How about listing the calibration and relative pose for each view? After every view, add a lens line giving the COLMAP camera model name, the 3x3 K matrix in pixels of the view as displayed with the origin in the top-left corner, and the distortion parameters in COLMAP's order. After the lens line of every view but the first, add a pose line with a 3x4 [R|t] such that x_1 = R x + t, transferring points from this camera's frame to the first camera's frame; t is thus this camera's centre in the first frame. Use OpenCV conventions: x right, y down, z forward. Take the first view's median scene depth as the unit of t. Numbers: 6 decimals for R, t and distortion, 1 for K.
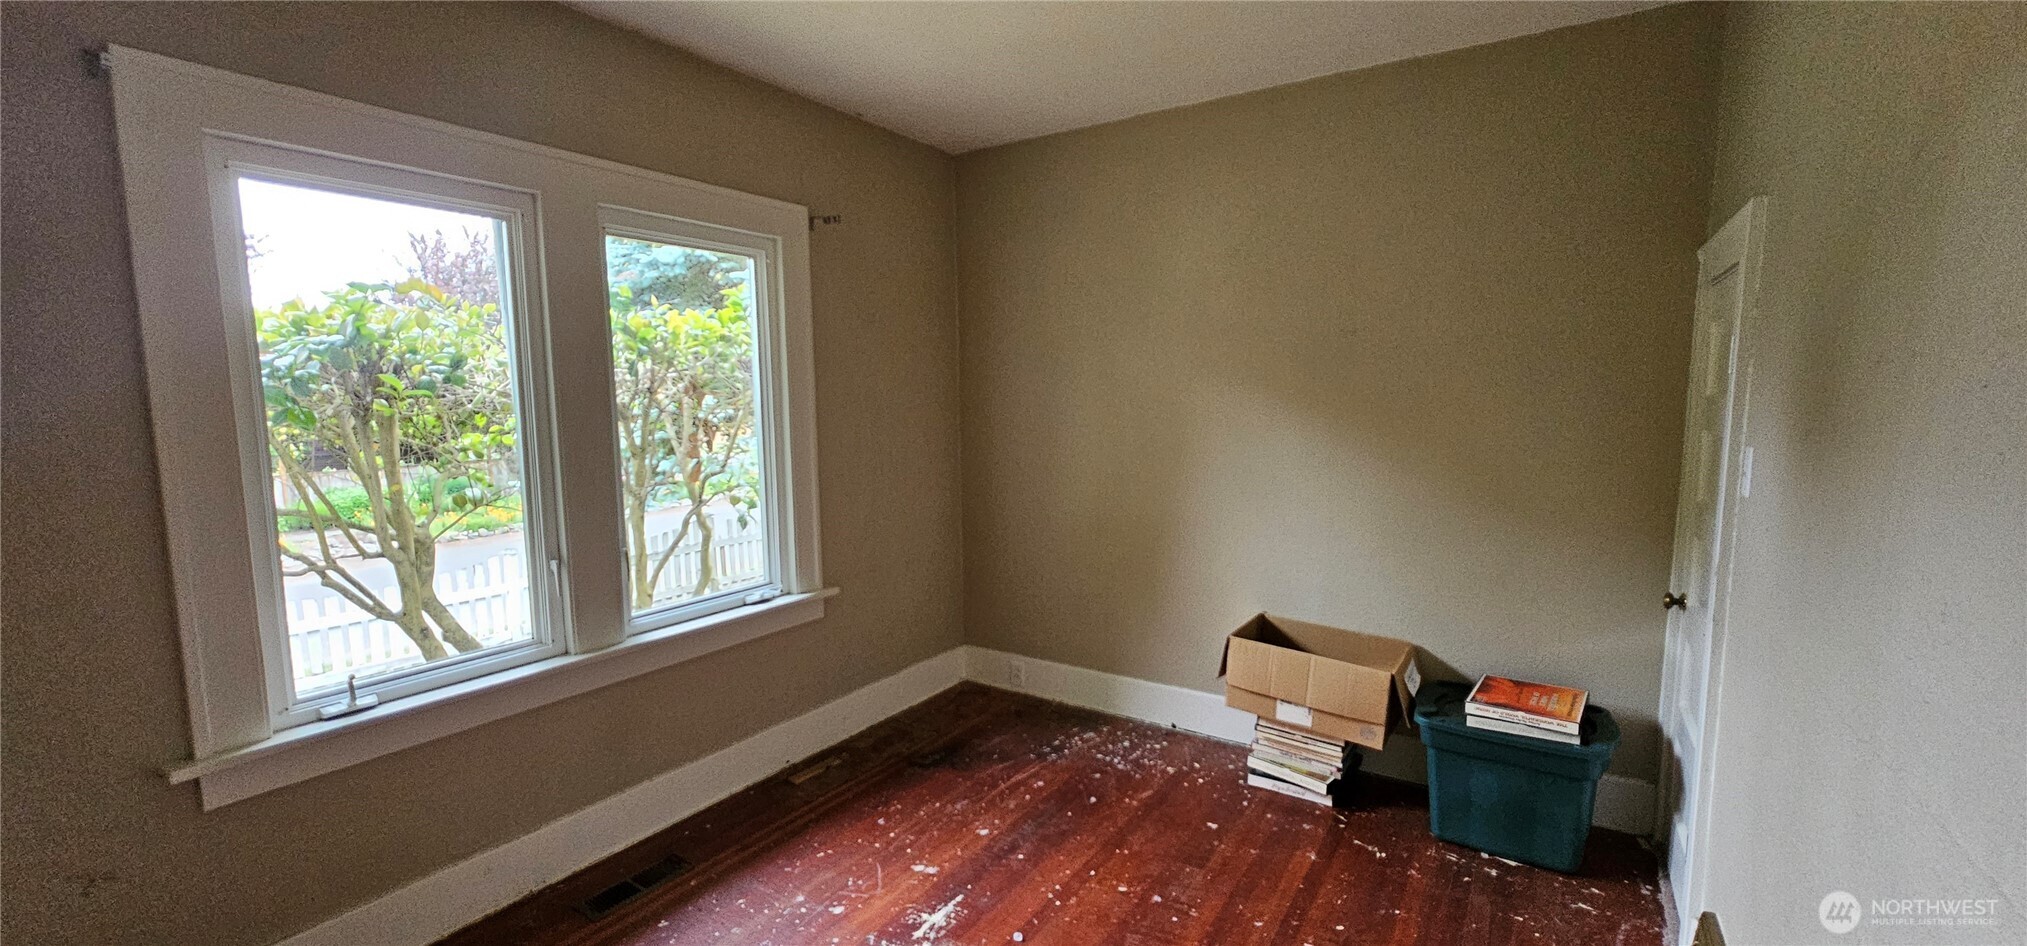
lens RADIAL K [[826.4, 0, 1012.5], [0, 826.4, 485.0], [0, 0, 1]] dist [0.000286, 0.000597]
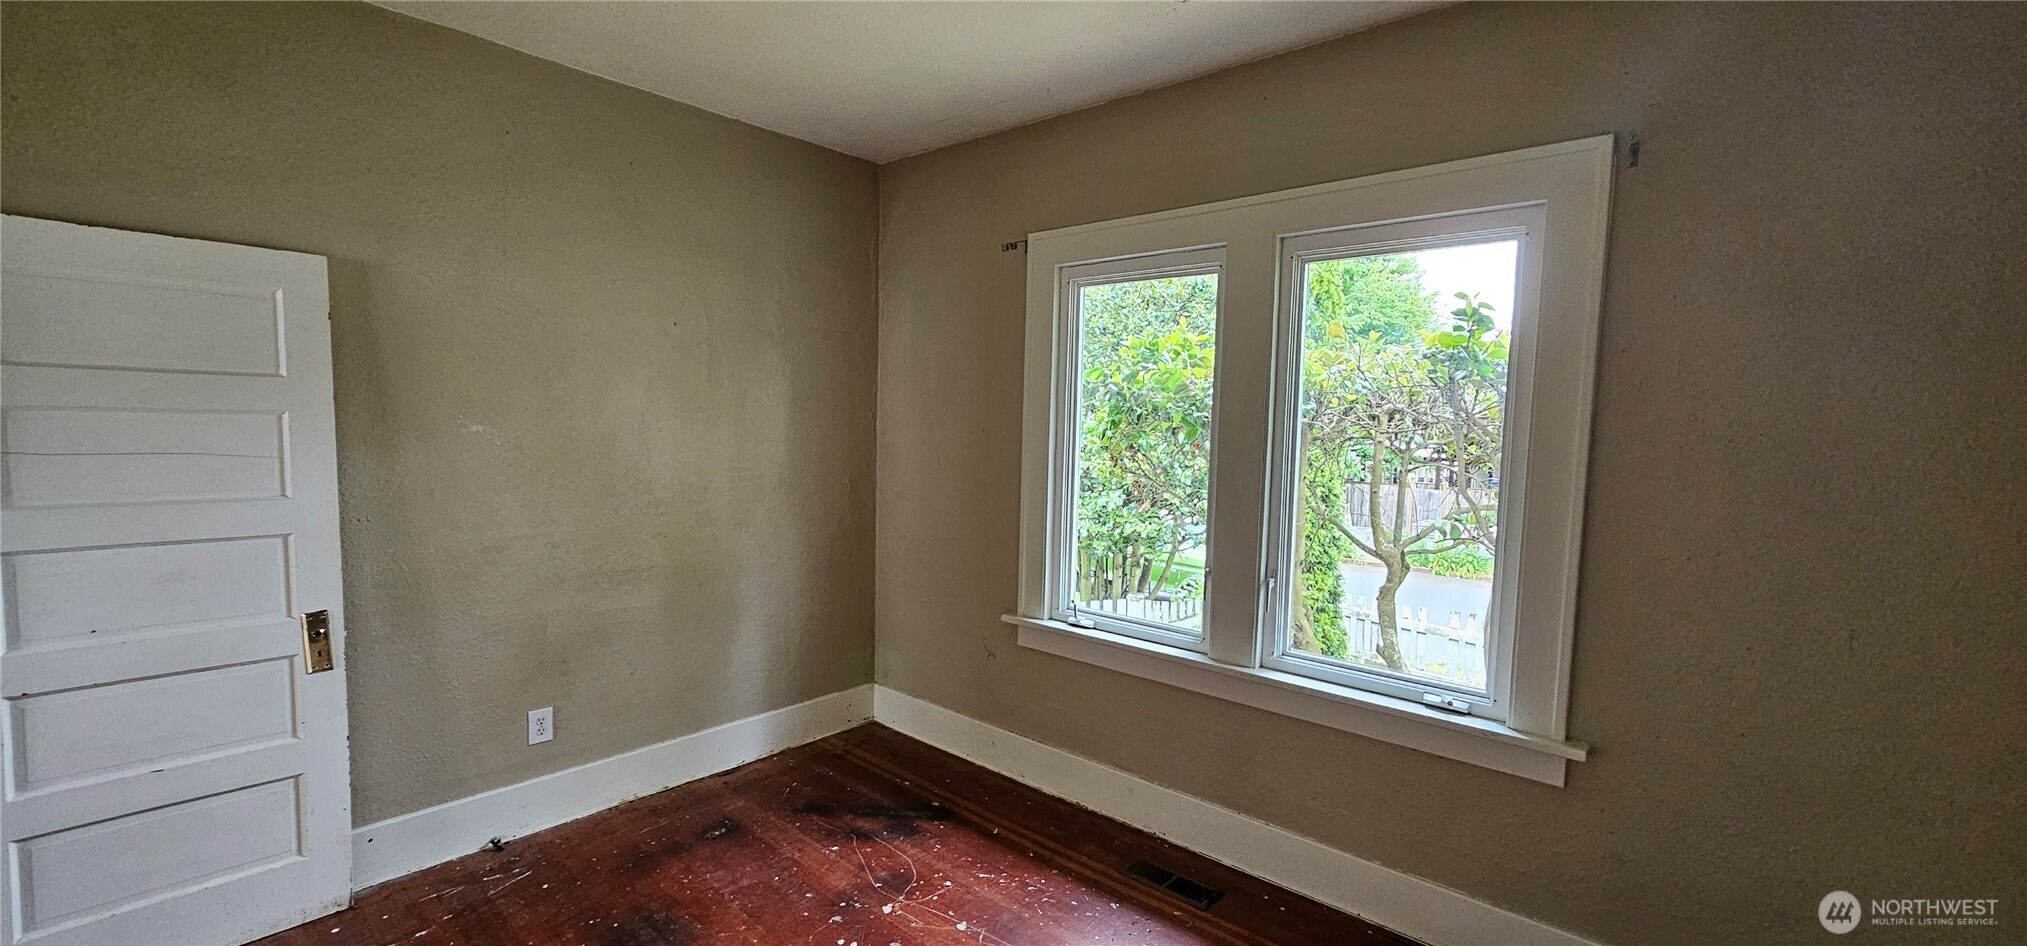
lens RADIAL K [[826.4, 0, 1012.5], [0, 826.4, 485.0], [0, 0, 1]] dist [0.000286, 0.000597]
pose [[-0.132636, 0.087870, -0.987262, 0.553478], [-0.136739, 0.984916, 0.106032, -0.098559], [0.981687, 0.149061, -0.118620, 0.821022]]
